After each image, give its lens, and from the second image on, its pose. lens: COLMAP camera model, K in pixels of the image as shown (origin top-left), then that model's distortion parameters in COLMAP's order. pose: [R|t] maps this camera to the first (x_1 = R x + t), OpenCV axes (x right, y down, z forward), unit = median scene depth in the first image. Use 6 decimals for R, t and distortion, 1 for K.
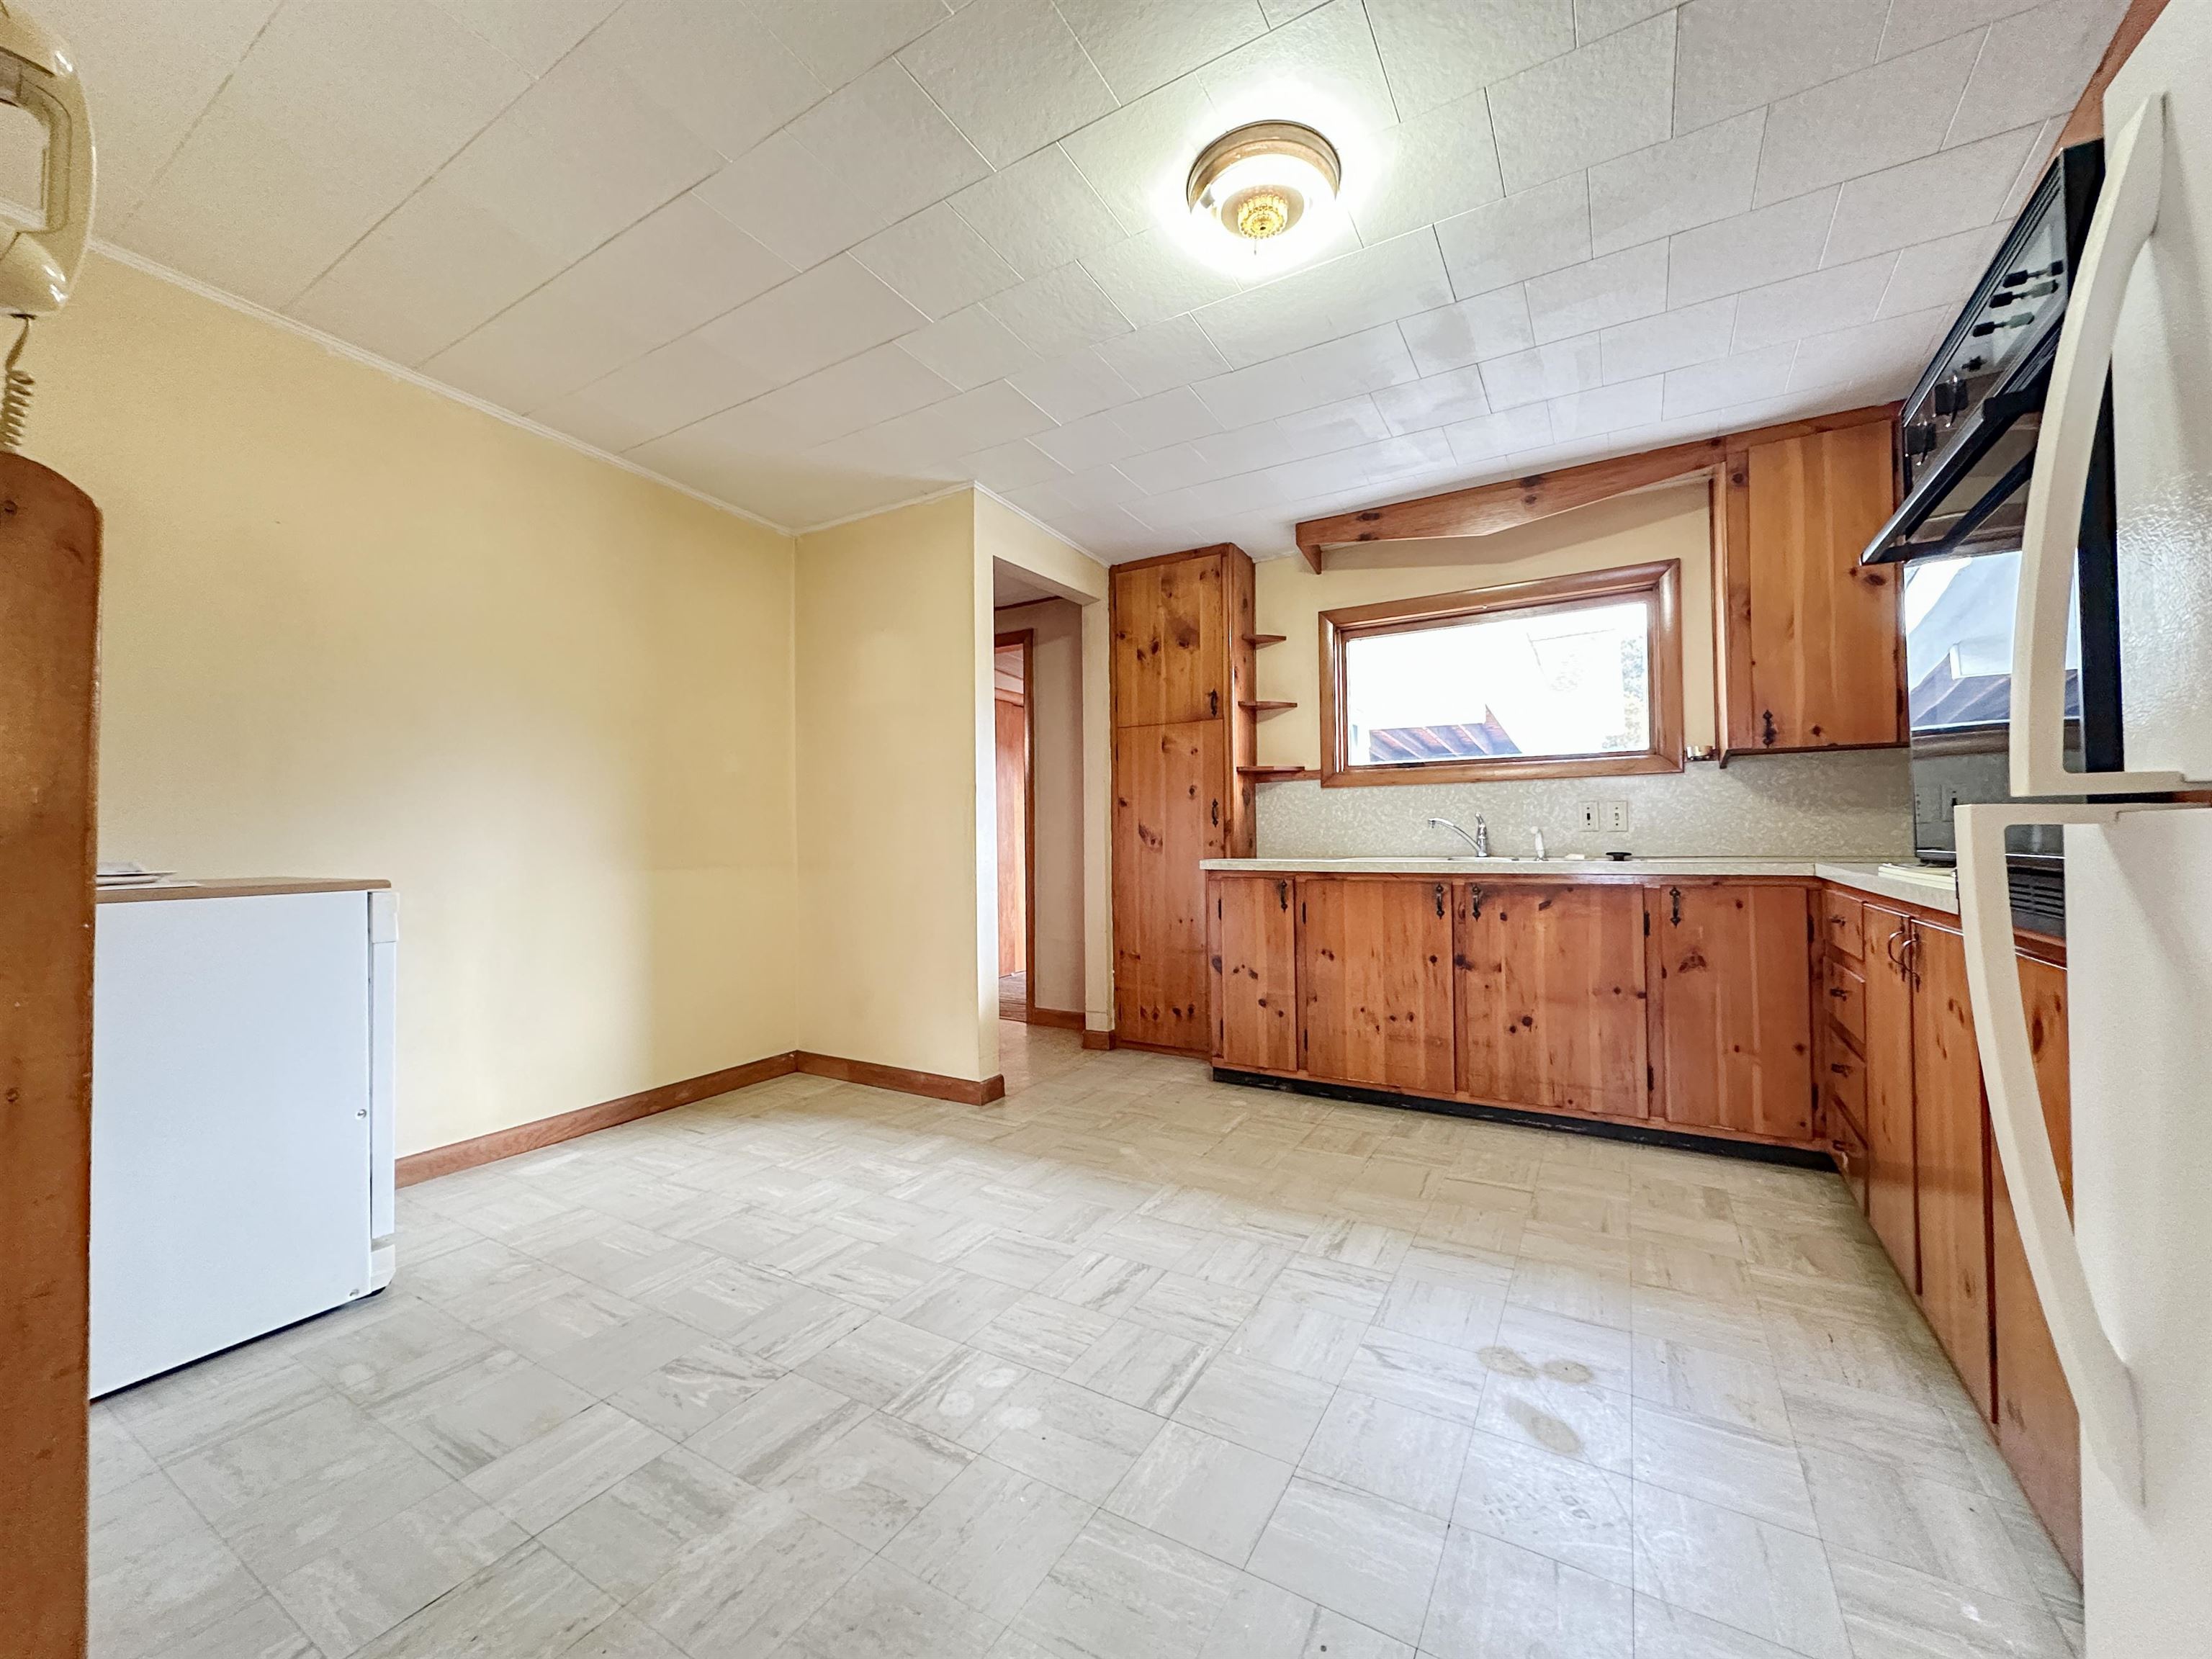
lens RADIAL K [[879.6, 0, 1106.8], [0, 879.6, 826.6], [0, 0, 1]] dist [-0.000477, 0.000364]
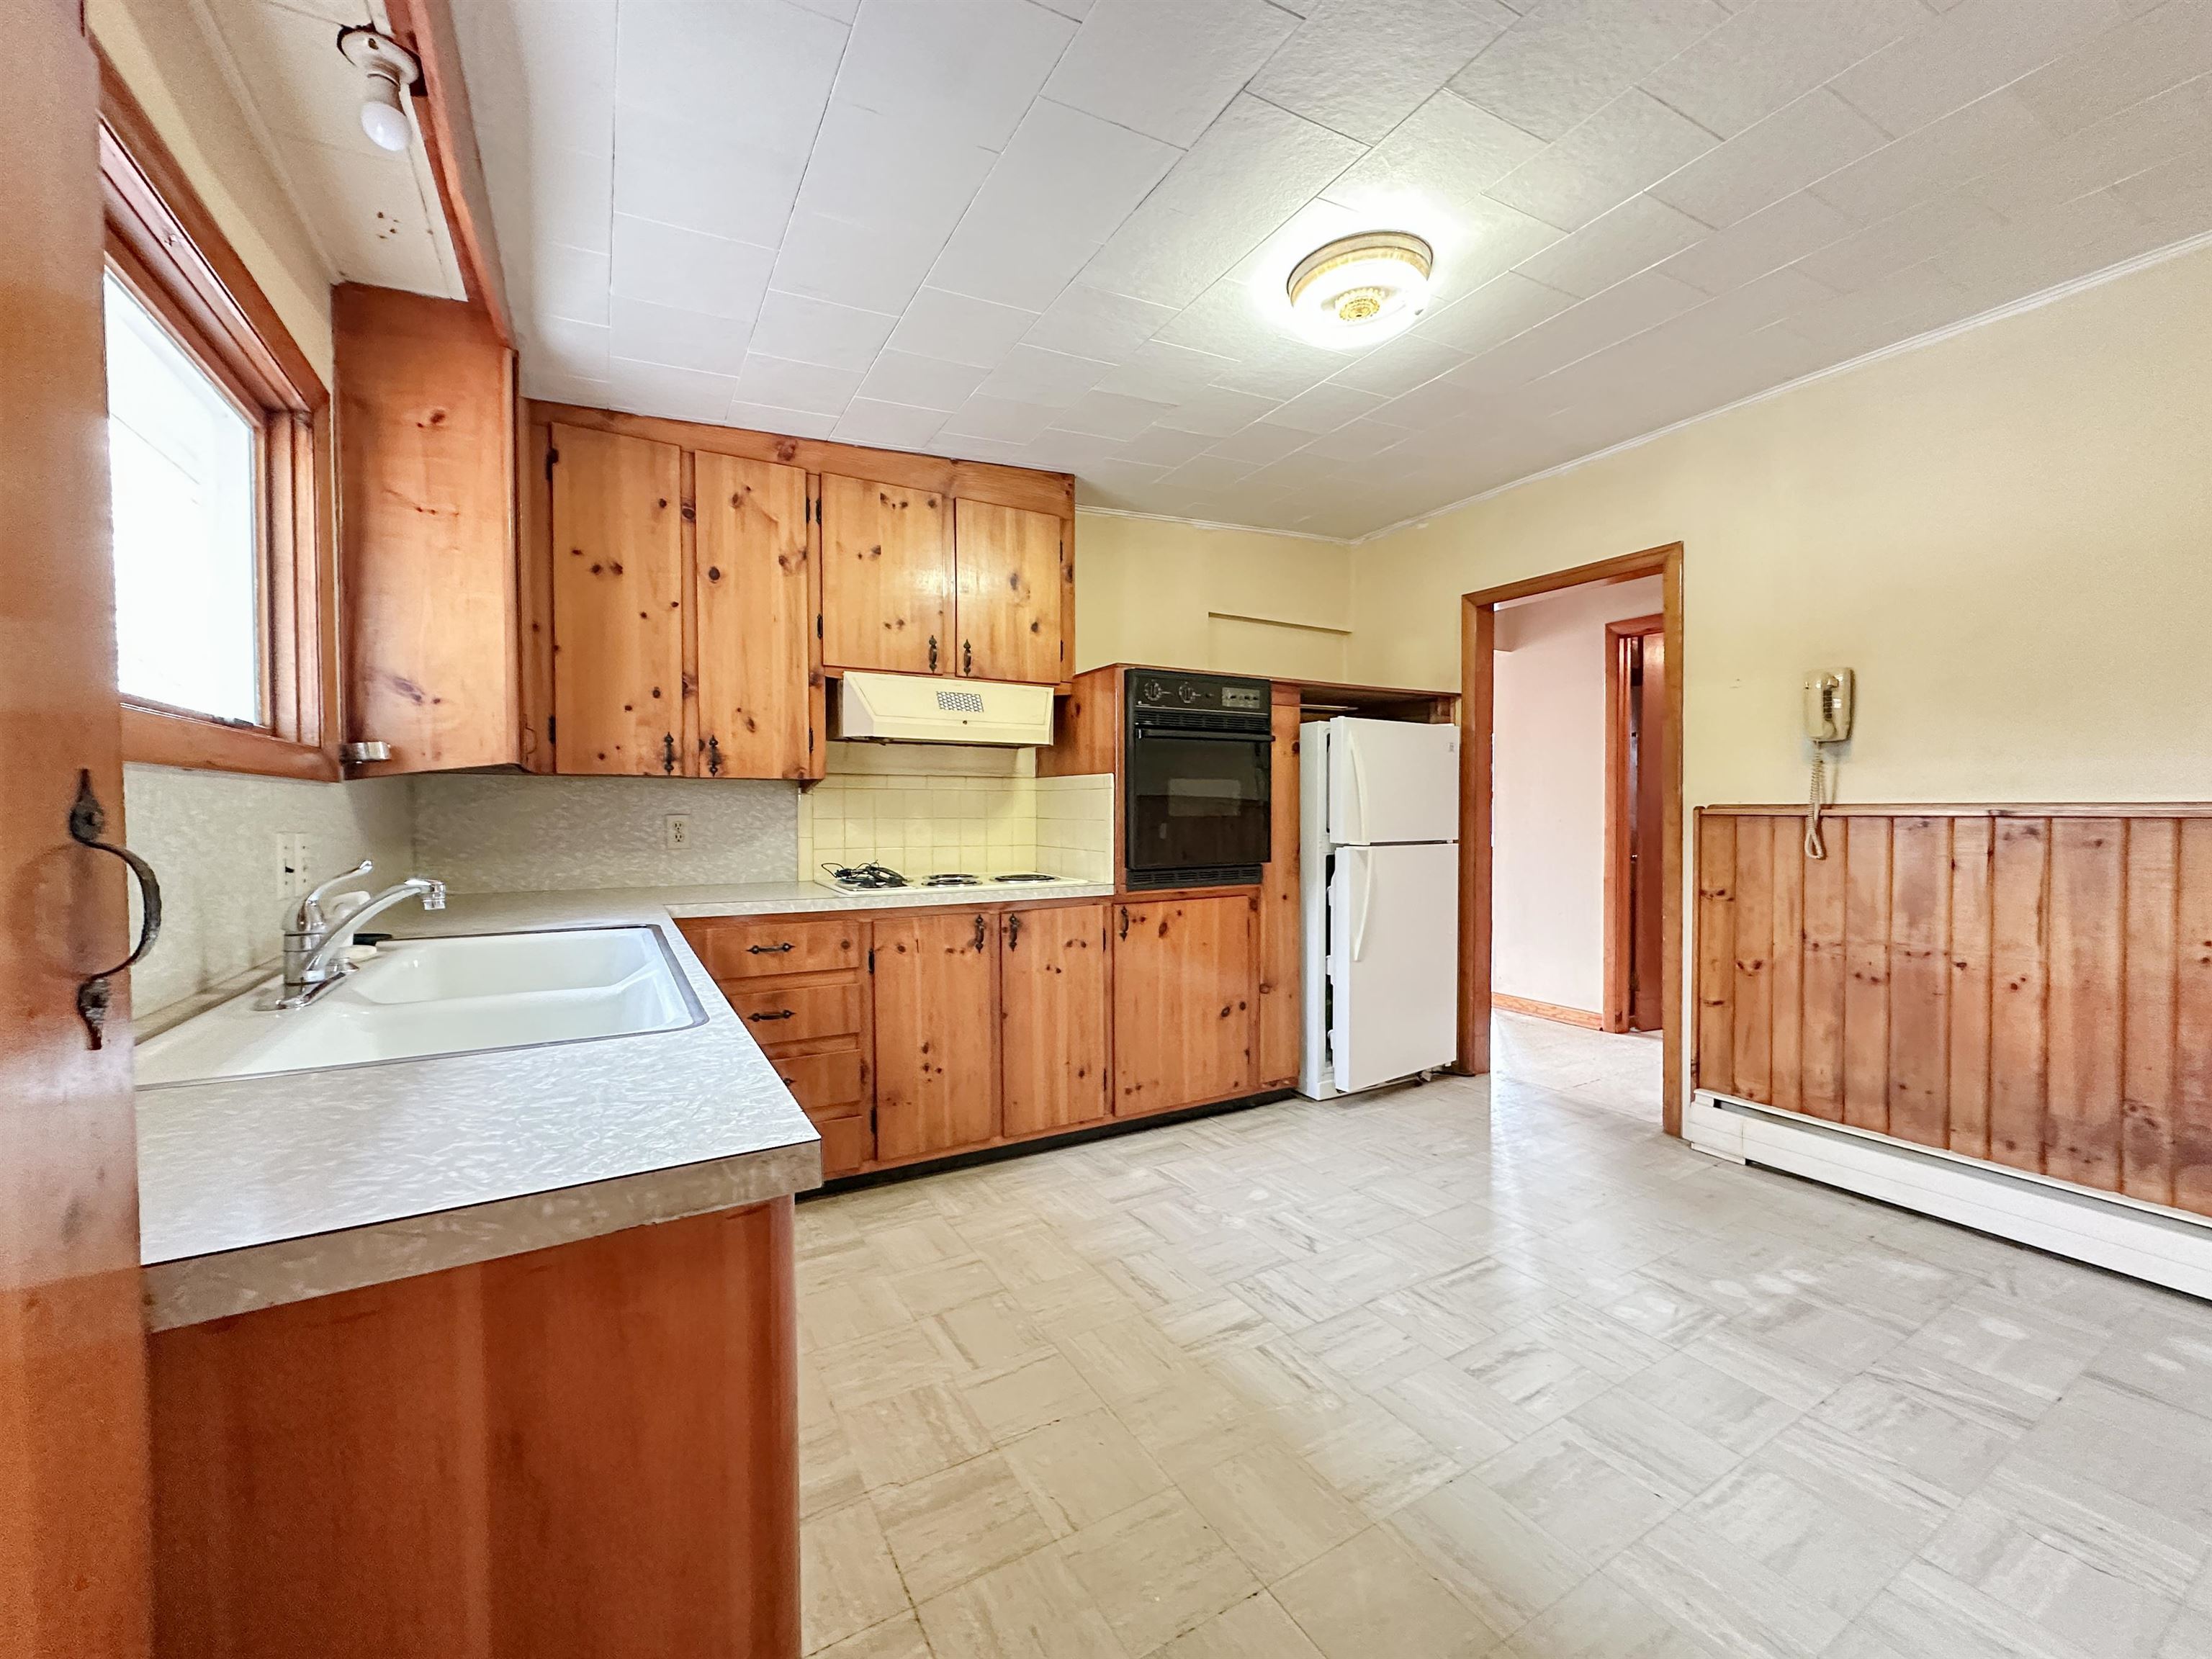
lens RADIAL K [[879.6, 0, 1102.3], [0, 879.6, 826.2], [0, 0, 1]] dist [-0.000477, 0.000364]
pose [[-0.874528, 0.006490, 0.484931, -0.063517], [0.008222, 0.999965, 0.001445, -0.049160], [-0.484904, 0.005251, -0.874551, 1.951425]]
